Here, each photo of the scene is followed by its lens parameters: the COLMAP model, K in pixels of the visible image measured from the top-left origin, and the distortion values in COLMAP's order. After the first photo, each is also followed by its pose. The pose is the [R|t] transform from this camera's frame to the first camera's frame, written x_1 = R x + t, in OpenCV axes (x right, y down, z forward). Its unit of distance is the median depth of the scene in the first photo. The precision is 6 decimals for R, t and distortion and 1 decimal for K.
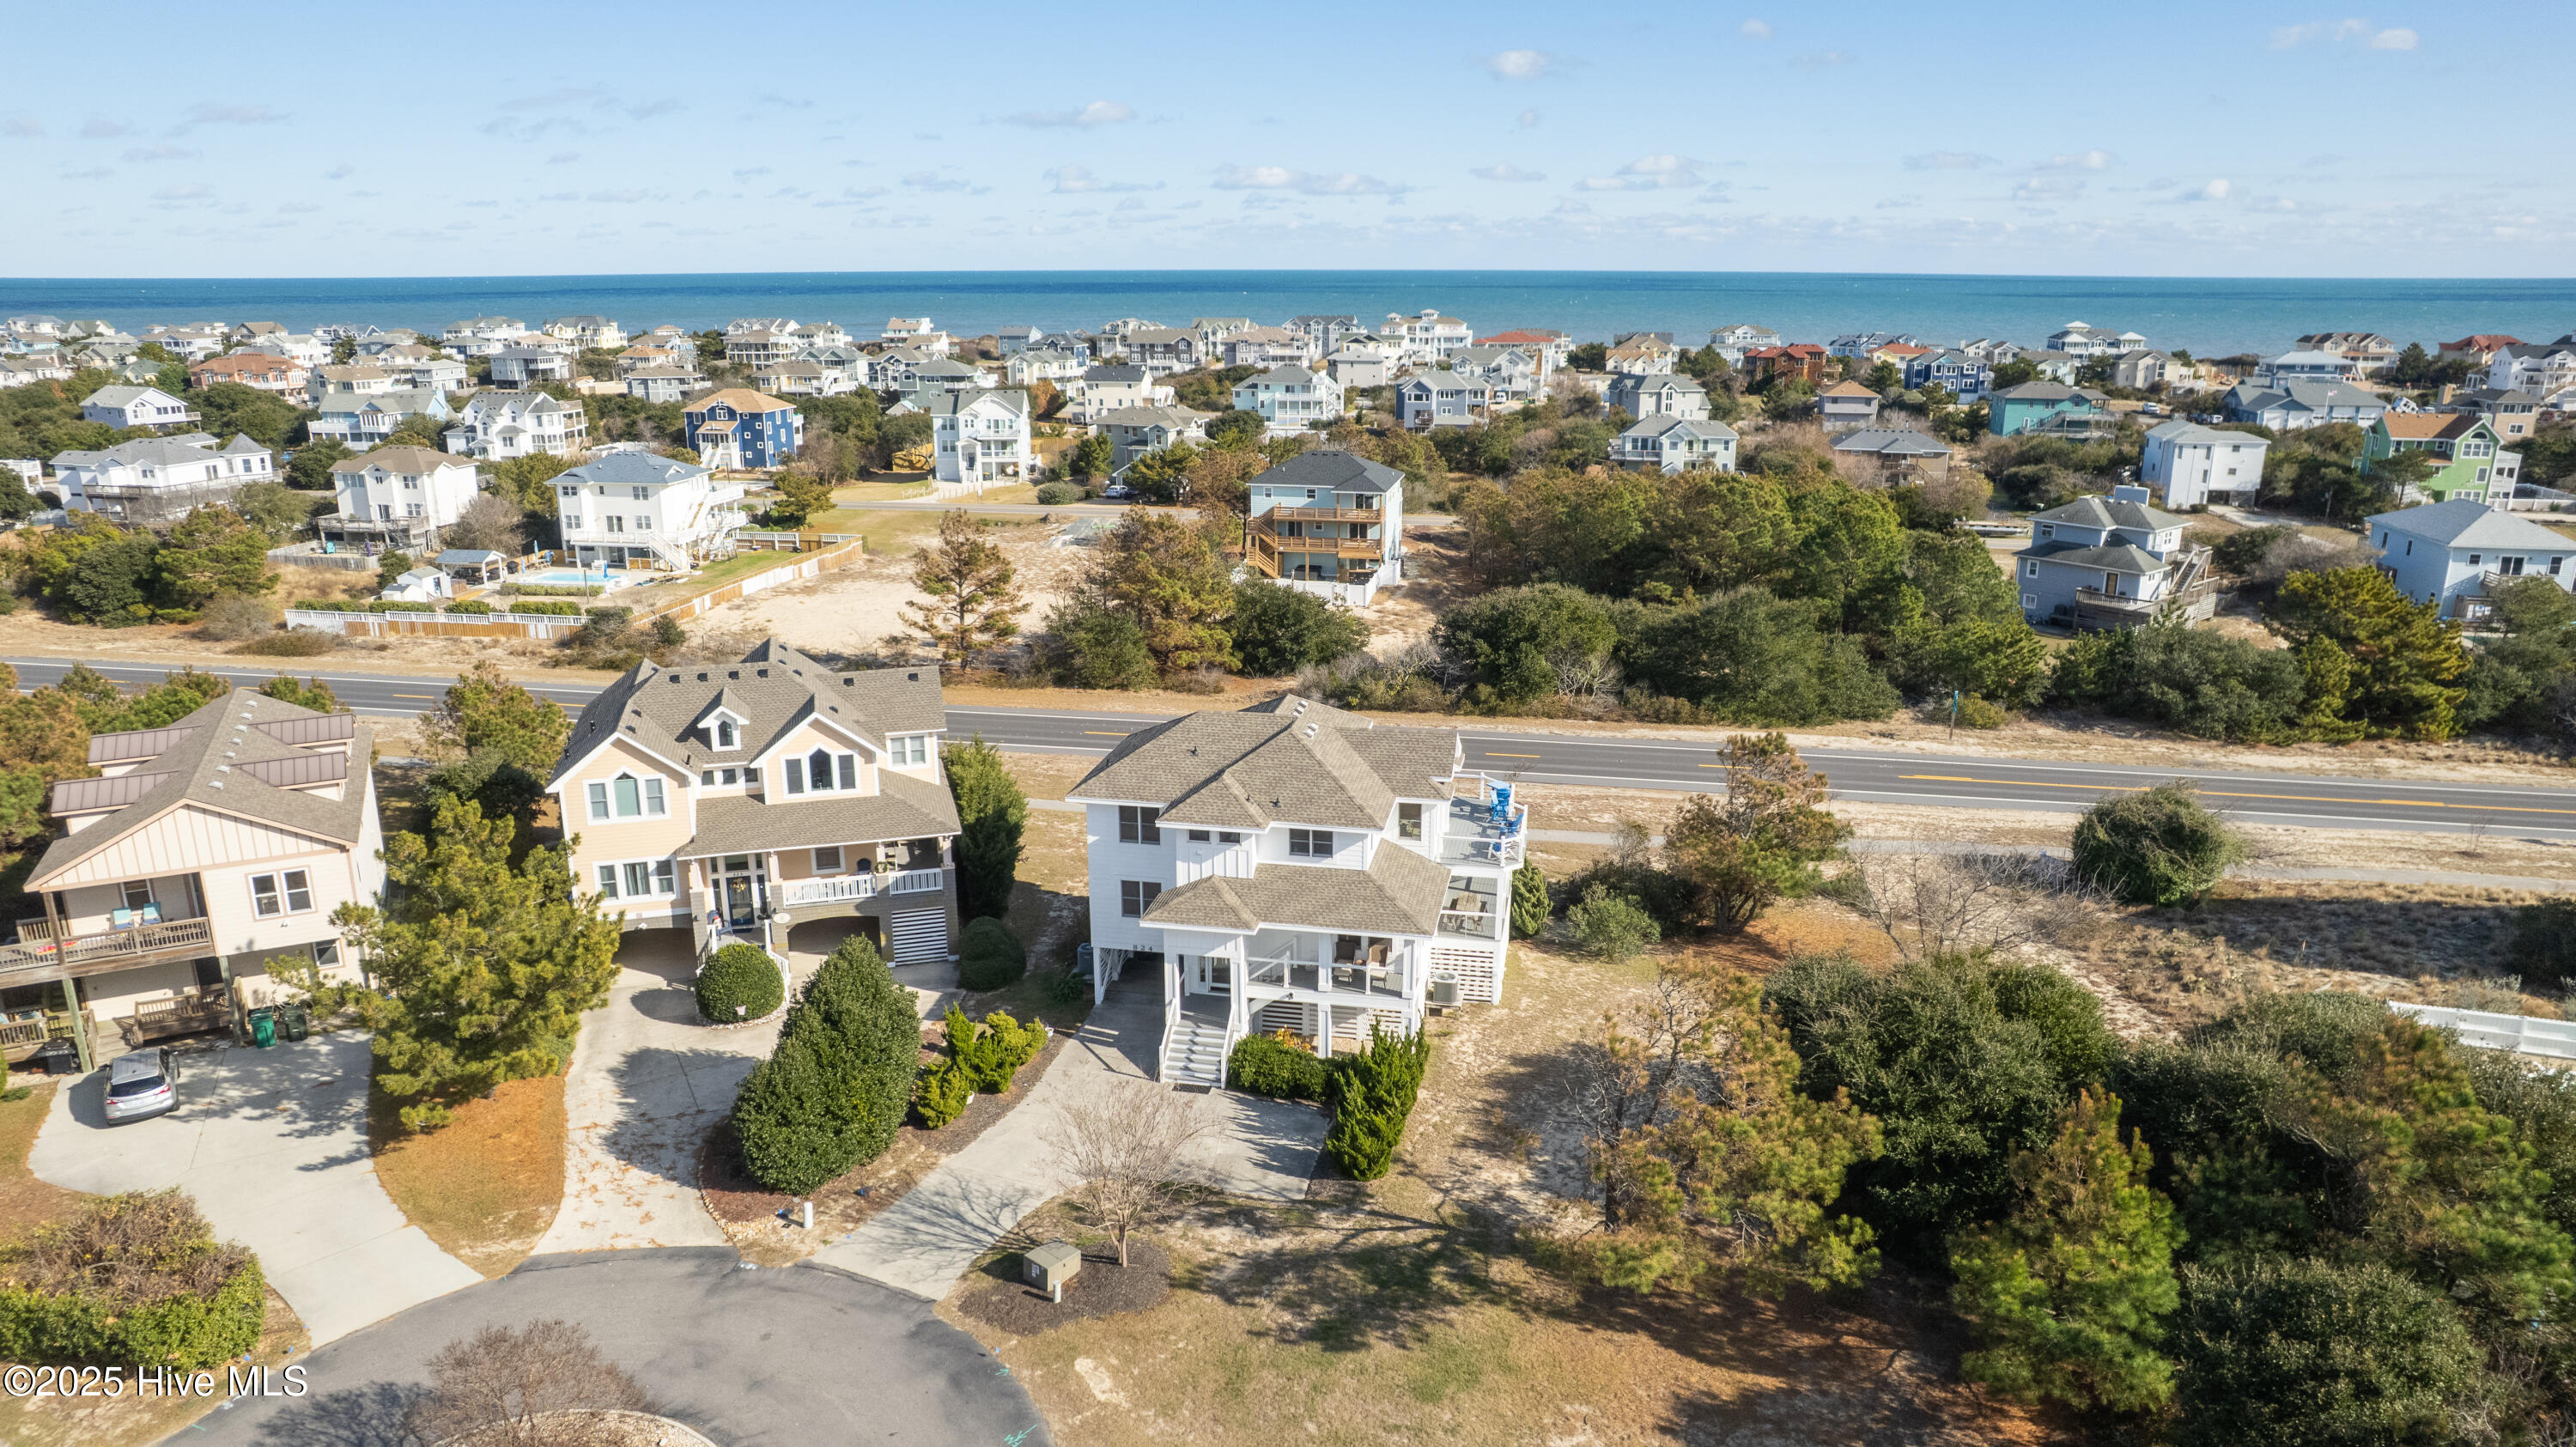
lens RADIAL K [[1647.3, 0, 1280.0], [0, 1647.3, 728.5], [0, 0, 1]] dist [-0.076044, 0.069163]
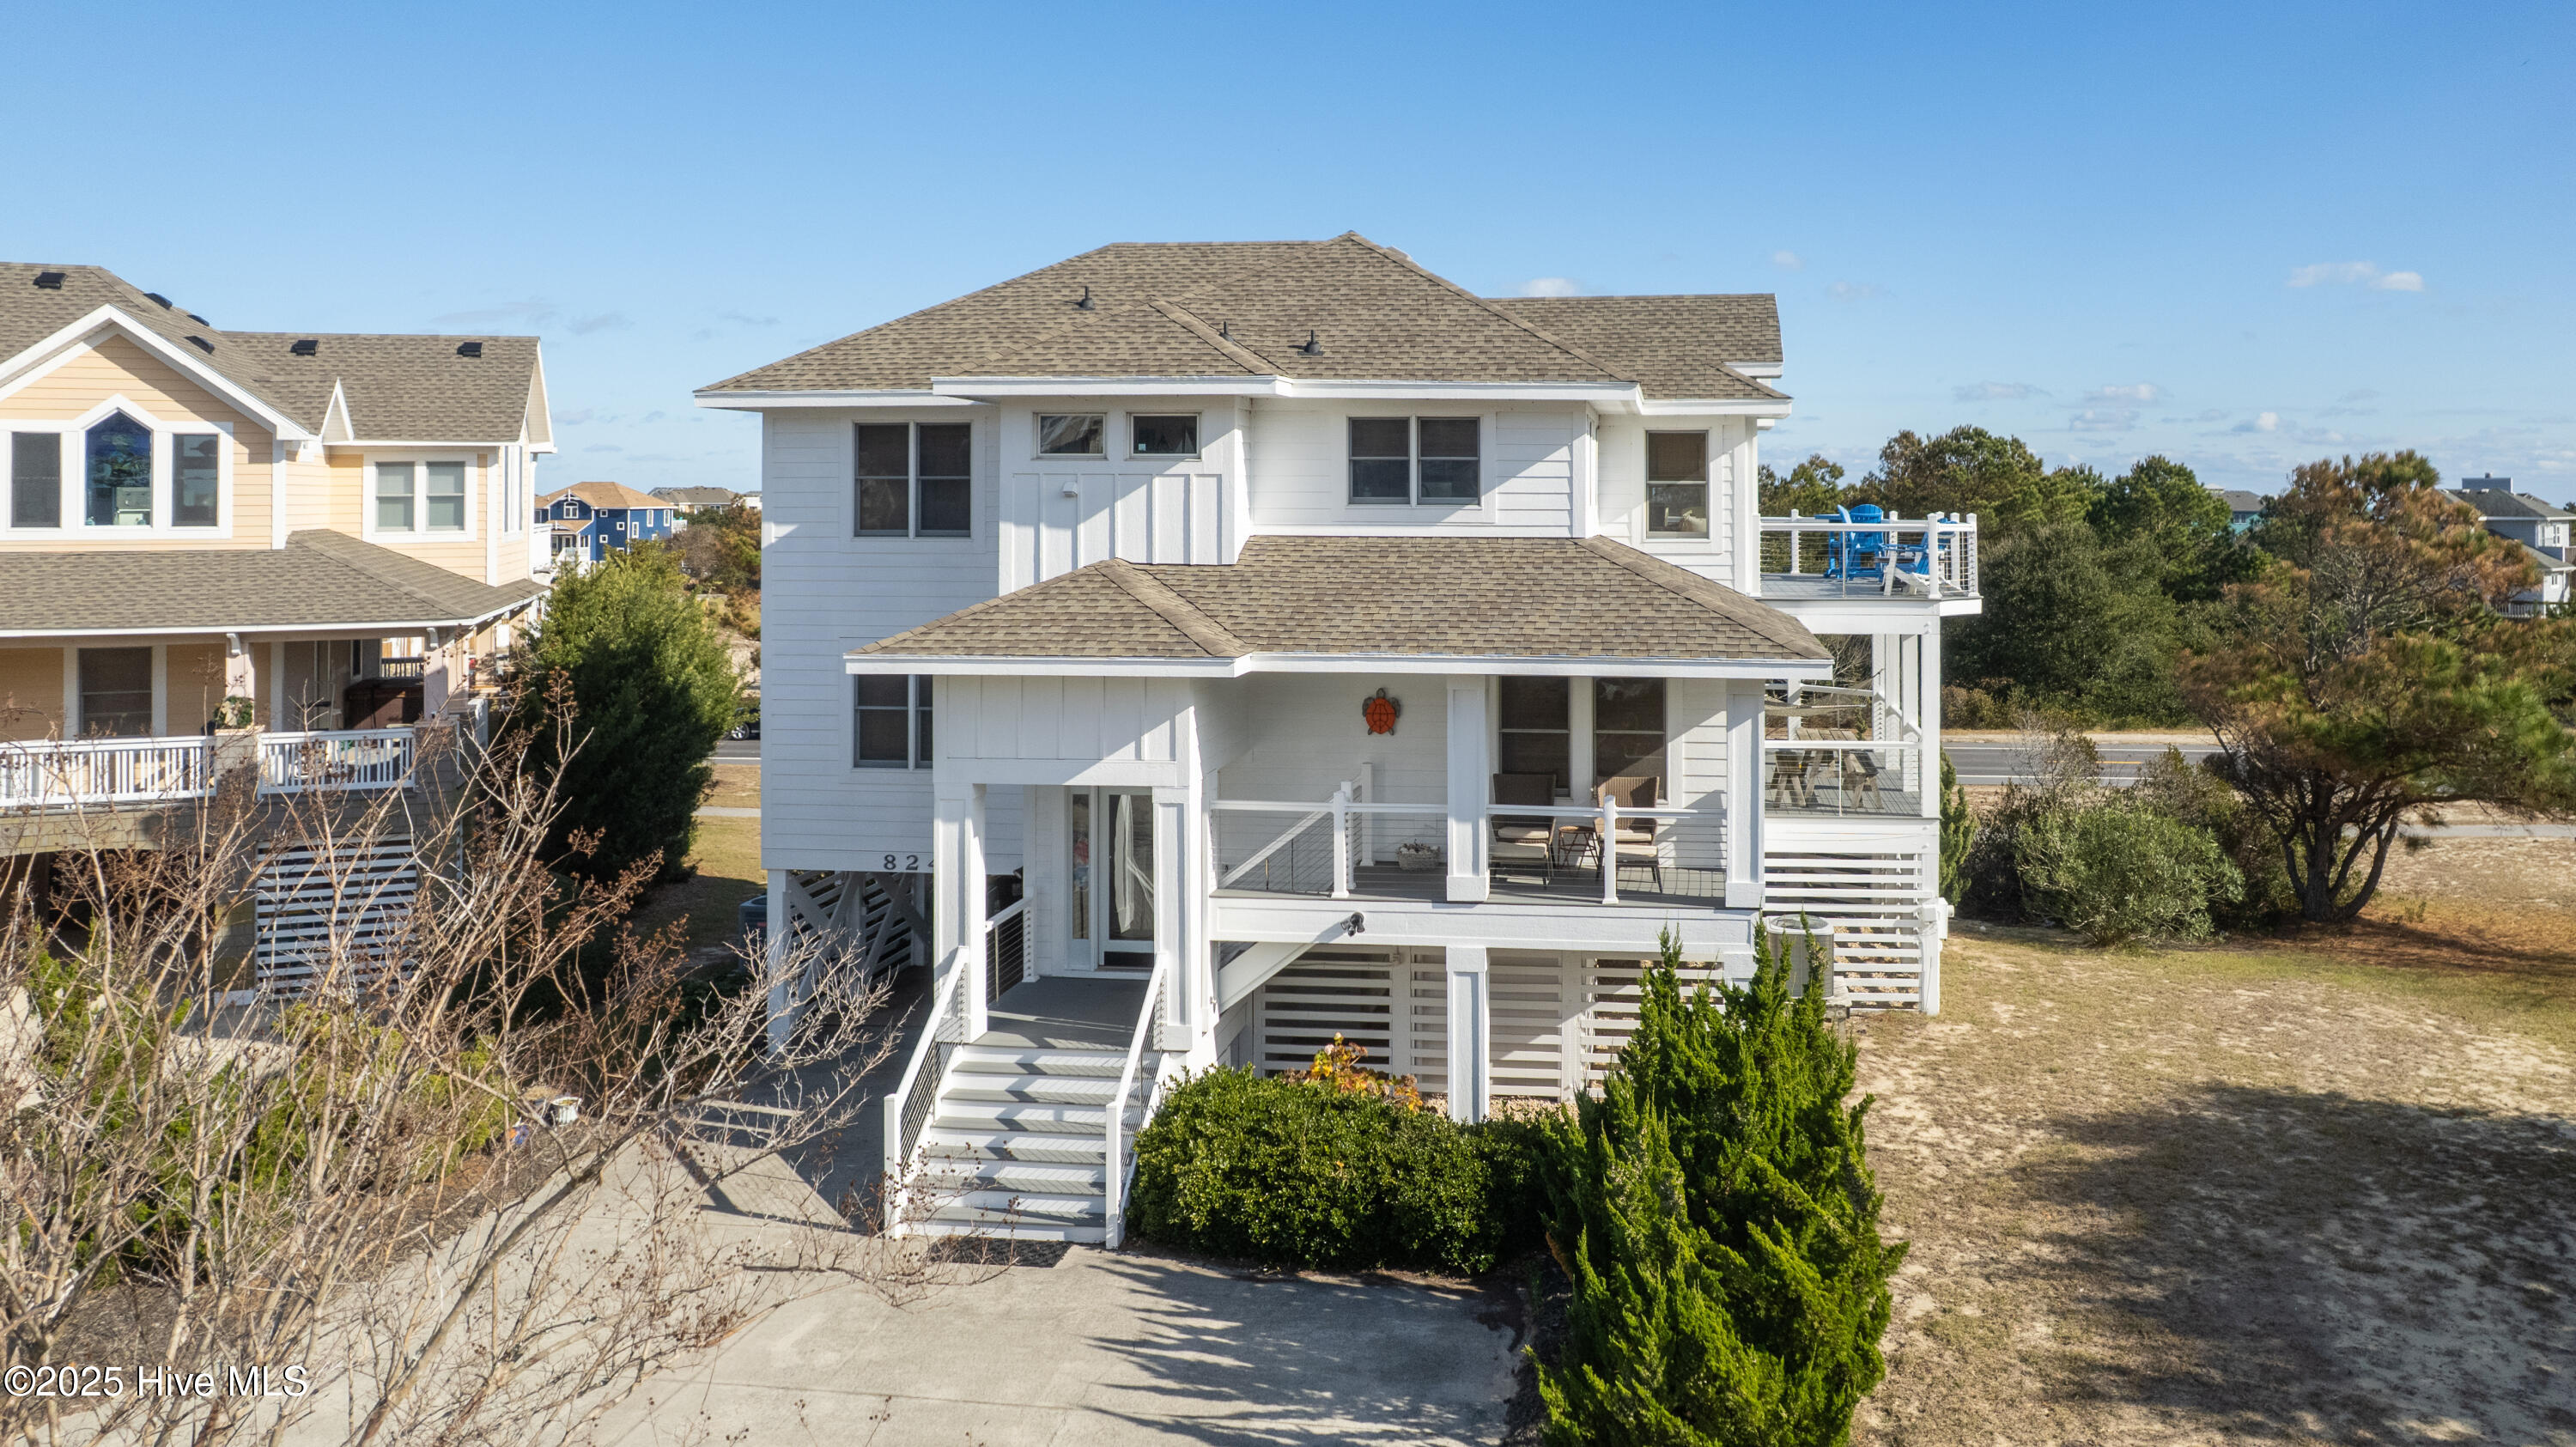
lens RADIAL K [[1839.7, 0, 1506.1], [0, 1839.7, 479.7], [0, 0, 1]] dist [-0.024897, 0.002326]
pose [[0.994712, 0.001457, 0.102693, -0.000363], [0.027510, 0.959580, -0.280087, 0.092001], [-0.098950, 0.281431, 0.954466, 0.333293]]
